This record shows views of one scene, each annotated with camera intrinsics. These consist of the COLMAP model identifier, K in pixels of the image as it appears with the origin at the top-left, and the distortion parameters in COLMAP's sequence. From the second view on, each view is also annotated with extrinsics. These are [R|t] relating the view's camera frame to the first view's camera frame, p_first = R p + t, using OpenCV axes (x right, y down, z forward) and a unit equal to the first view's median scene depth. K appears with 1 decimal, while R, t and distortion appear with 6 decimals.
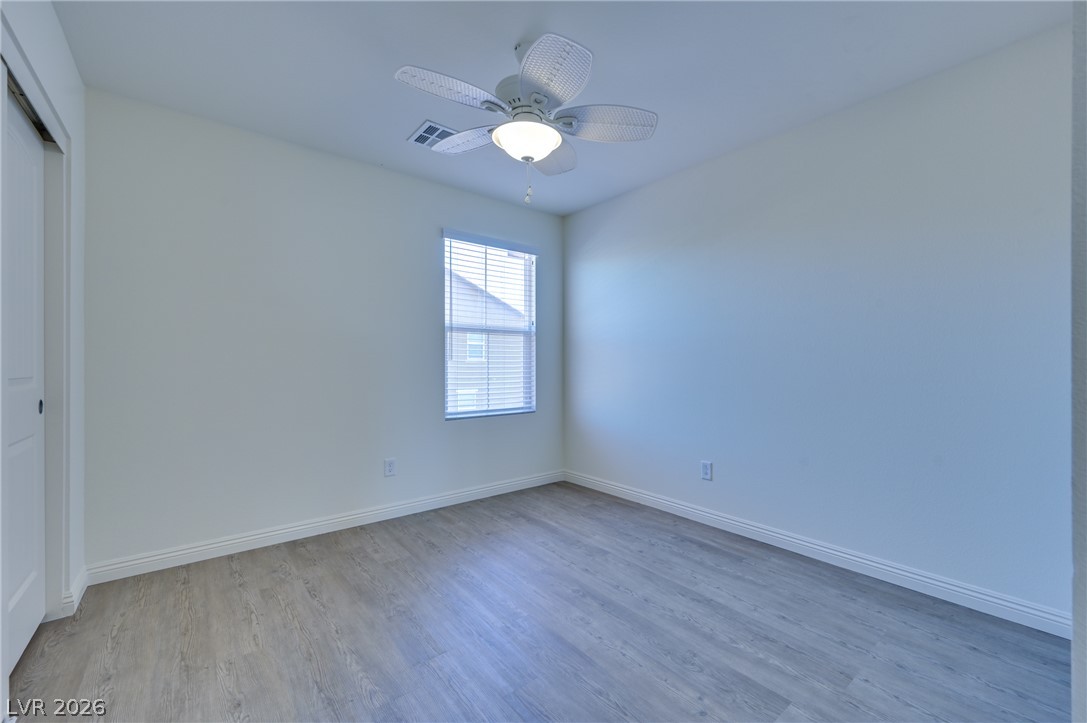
lens RADIAL K [[425.2, 0, 542.6], [0, 425.2, 365.1], [0, 0, 1]] dist [0.008685, -0.000054]
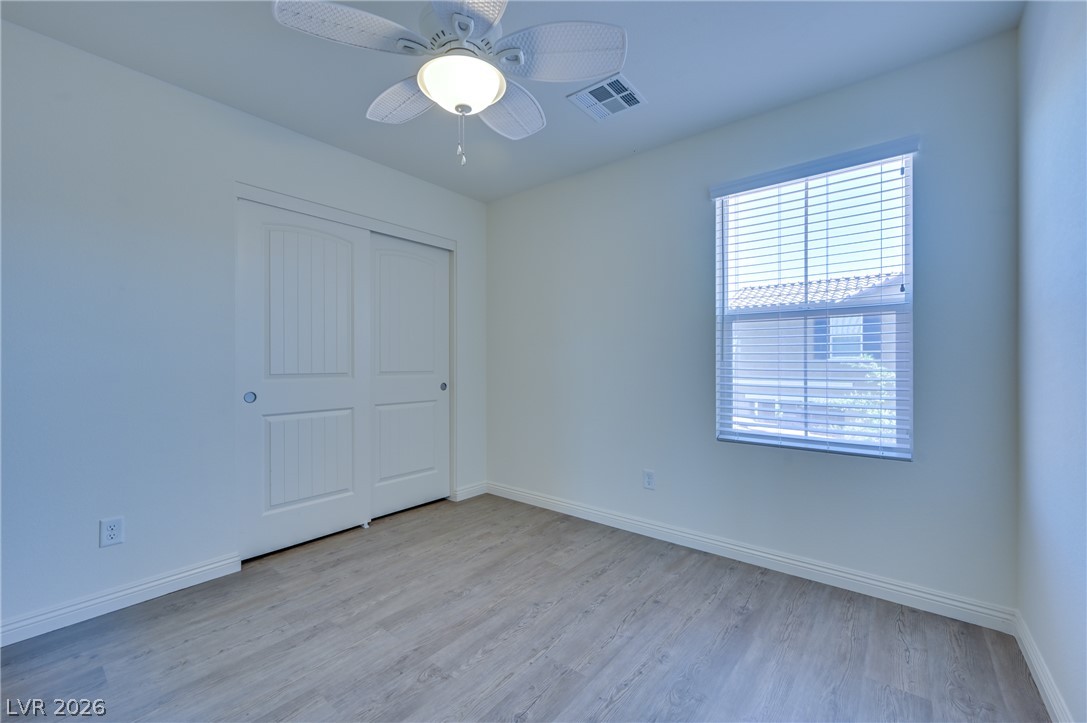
lens RADIAL K [[425.2, 0, 541.1], [0, 425.2, 362.8], [0, 0, 1]] dist [0.008685, -0.000054]
pose [[0.249139, 0.003086, -0.968463, 0.529515], [-0.002616, 0.999993, 0.002513, -0.010223], [0.968464, 0.001908, 0.249146, 0.637371]]
